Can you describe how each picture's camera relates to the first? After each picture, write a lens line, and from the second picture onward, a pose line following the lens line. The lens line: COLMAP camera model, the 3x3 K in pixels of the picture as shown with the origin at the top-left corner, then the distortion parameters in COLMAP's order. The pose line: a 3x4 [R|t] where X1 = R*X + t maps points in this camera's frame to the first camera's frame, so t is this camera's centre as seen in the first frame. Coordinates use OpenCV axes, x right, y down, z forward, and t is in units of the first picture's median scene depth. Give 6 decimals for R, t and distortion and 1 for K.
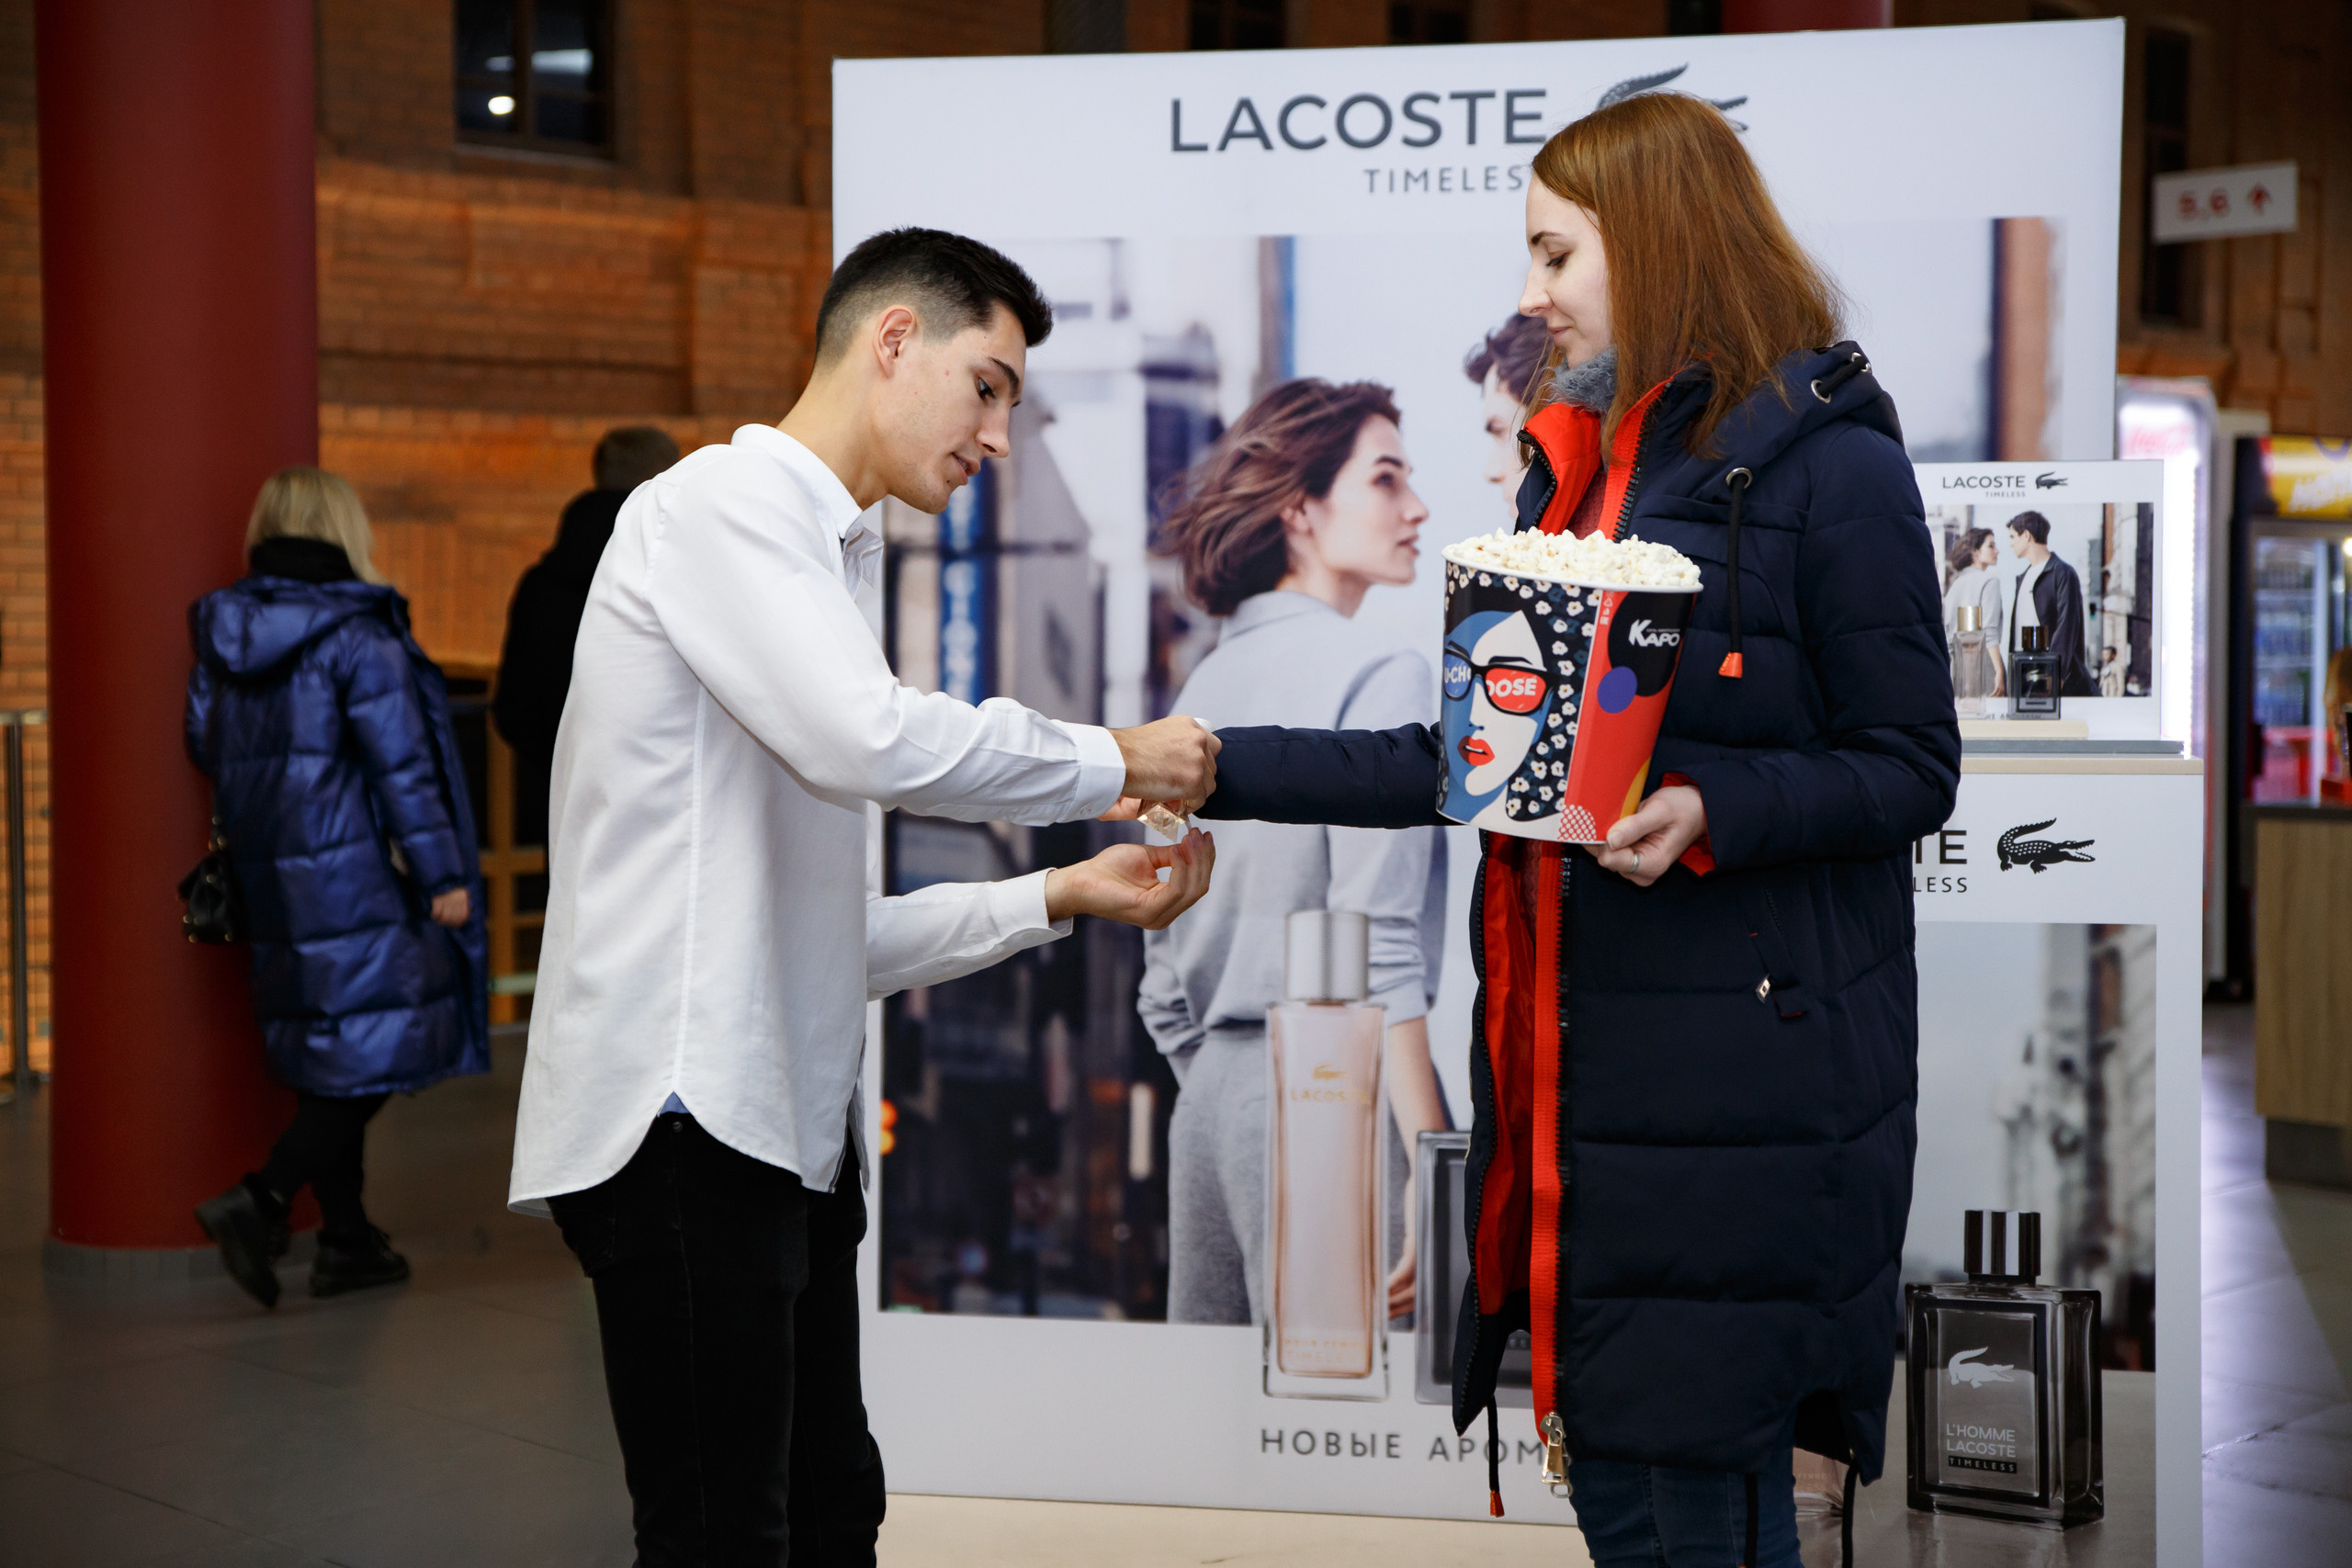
lens RADIAL K [[3378.6, 0, 1178.4], [0, 3378.6, 767.4], [0, 0, 1]] dist [0.098891, 0.083628]
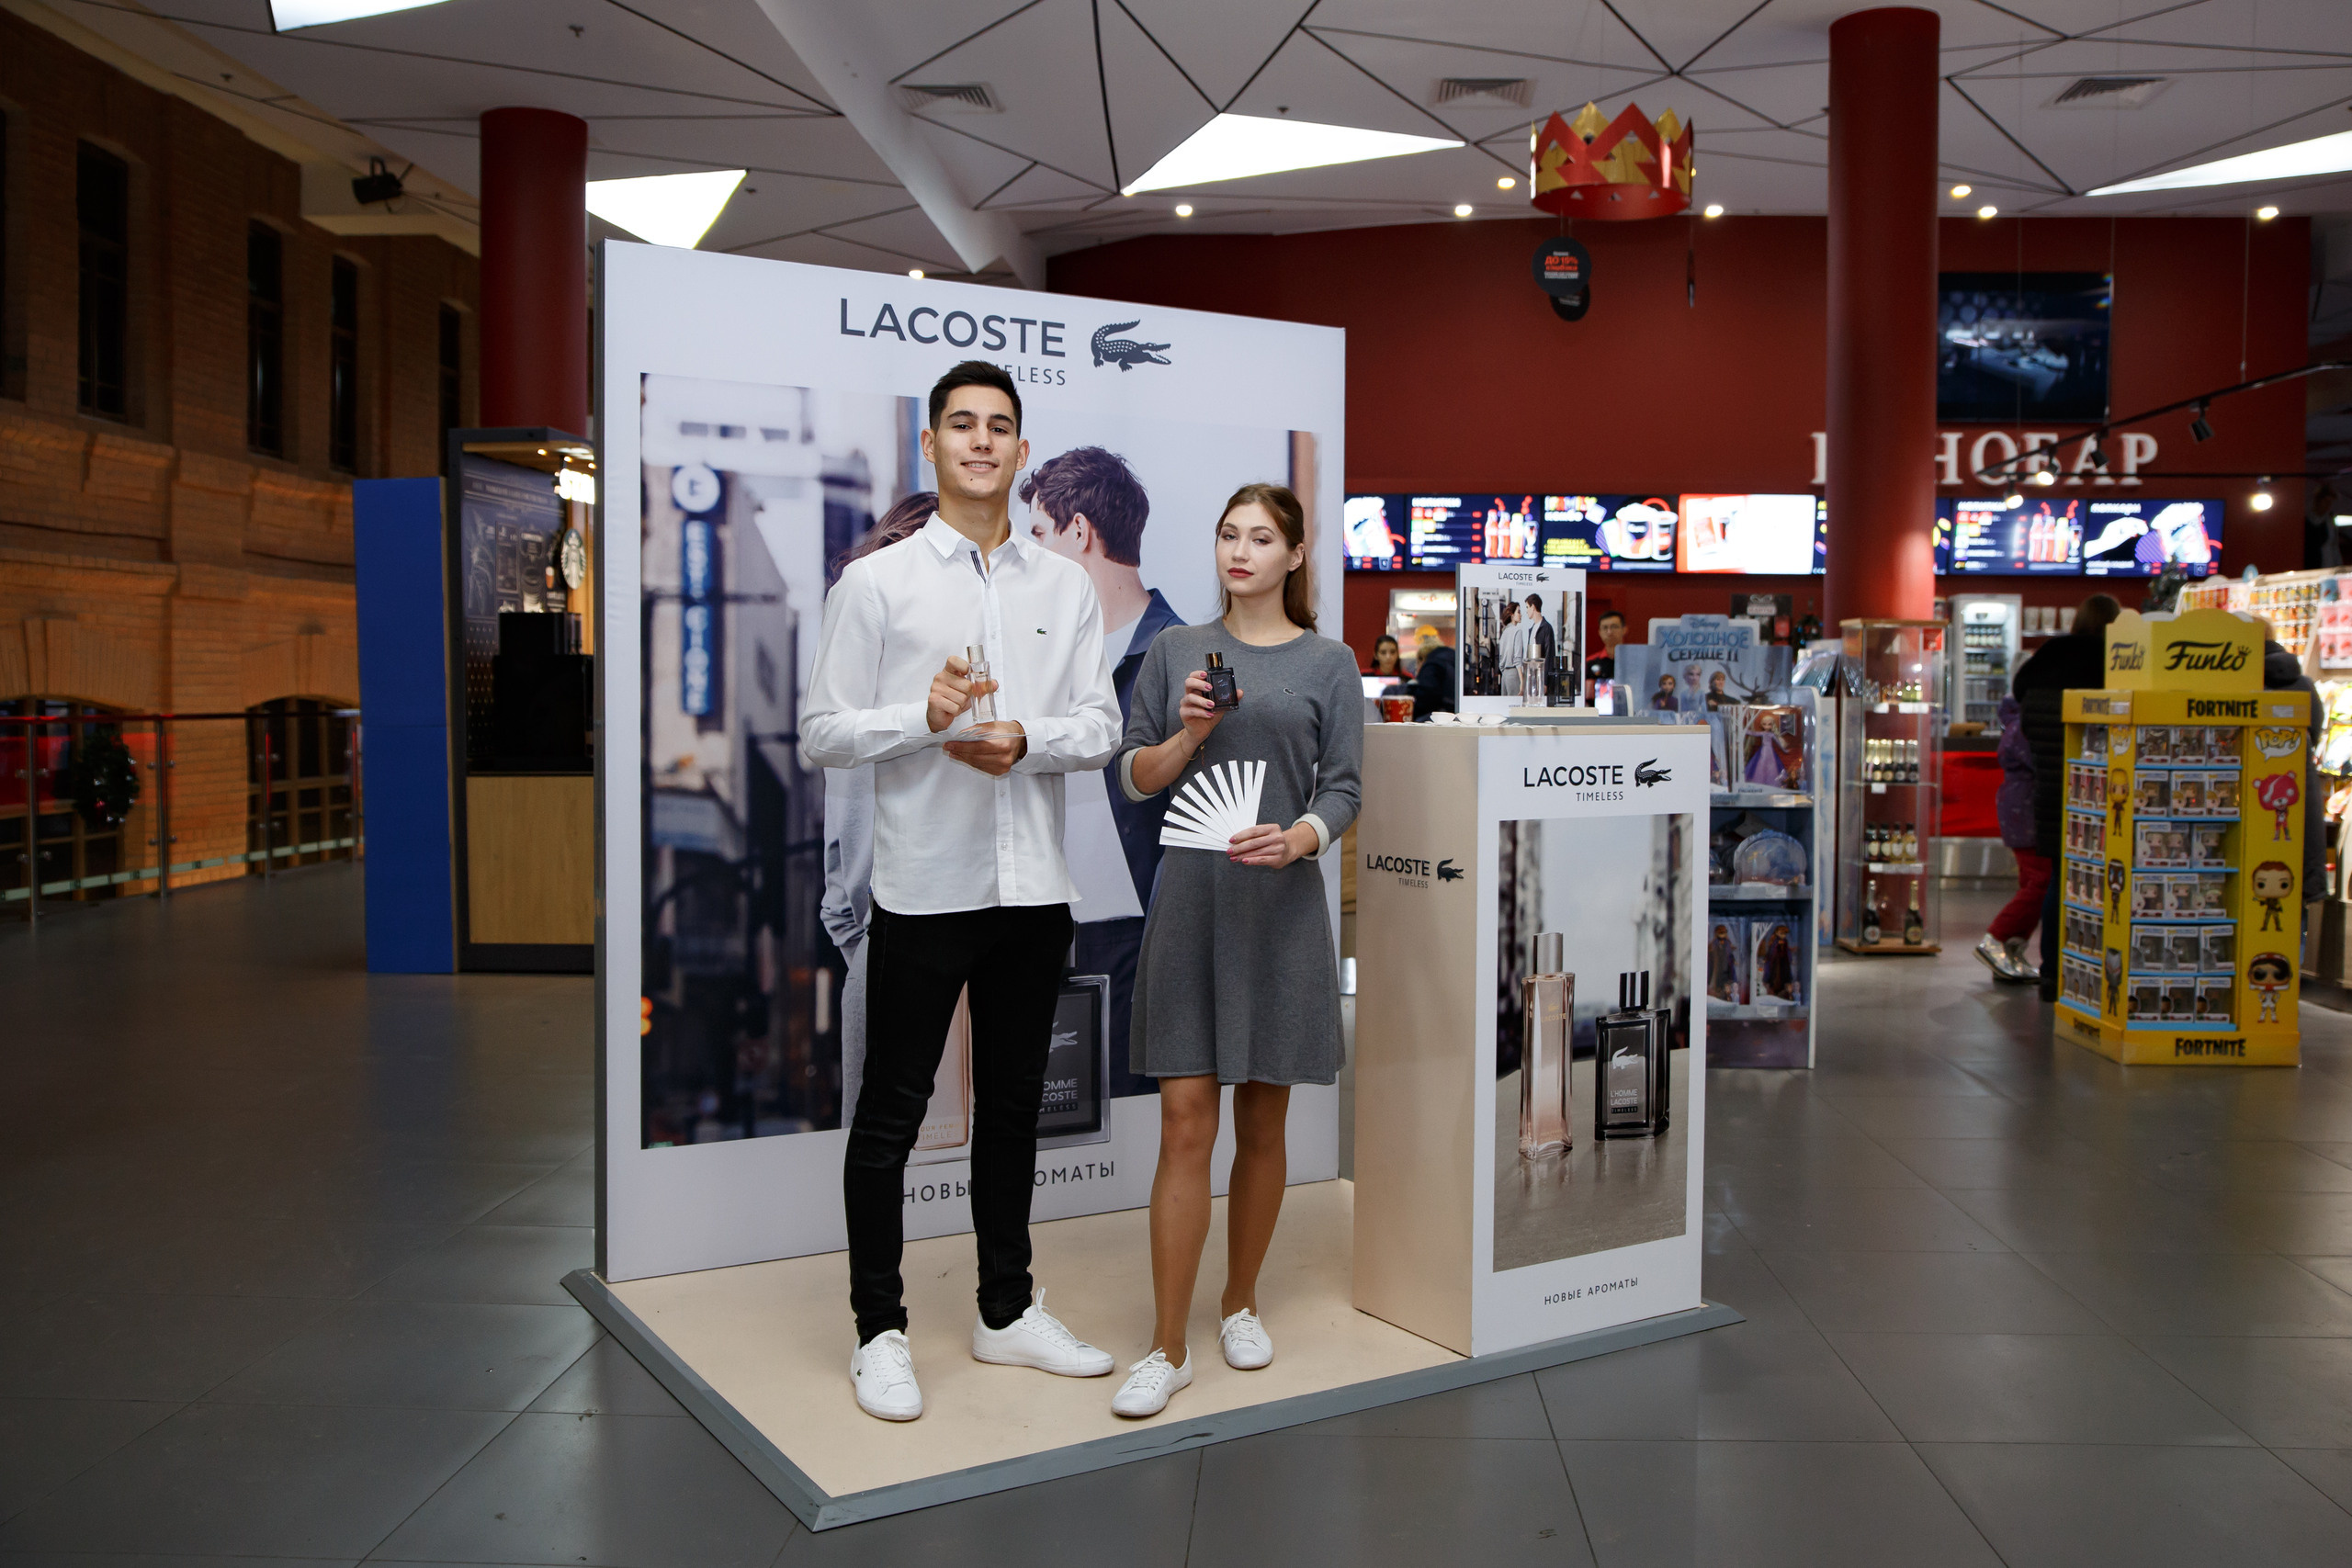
lens RADIAL K [[2008.0, 0, 1206.0], [0, 2008.0, 769.1], [0, 0, 1]] dist [-0.100136, 0.108355]
pose [[0.745361, -0.020390, 0.666349, -0.467402], [0.022537, 0.999732, 0.005383, 0.006920], [-0.666280, 0.011005, 0.745621, 0.250740]]
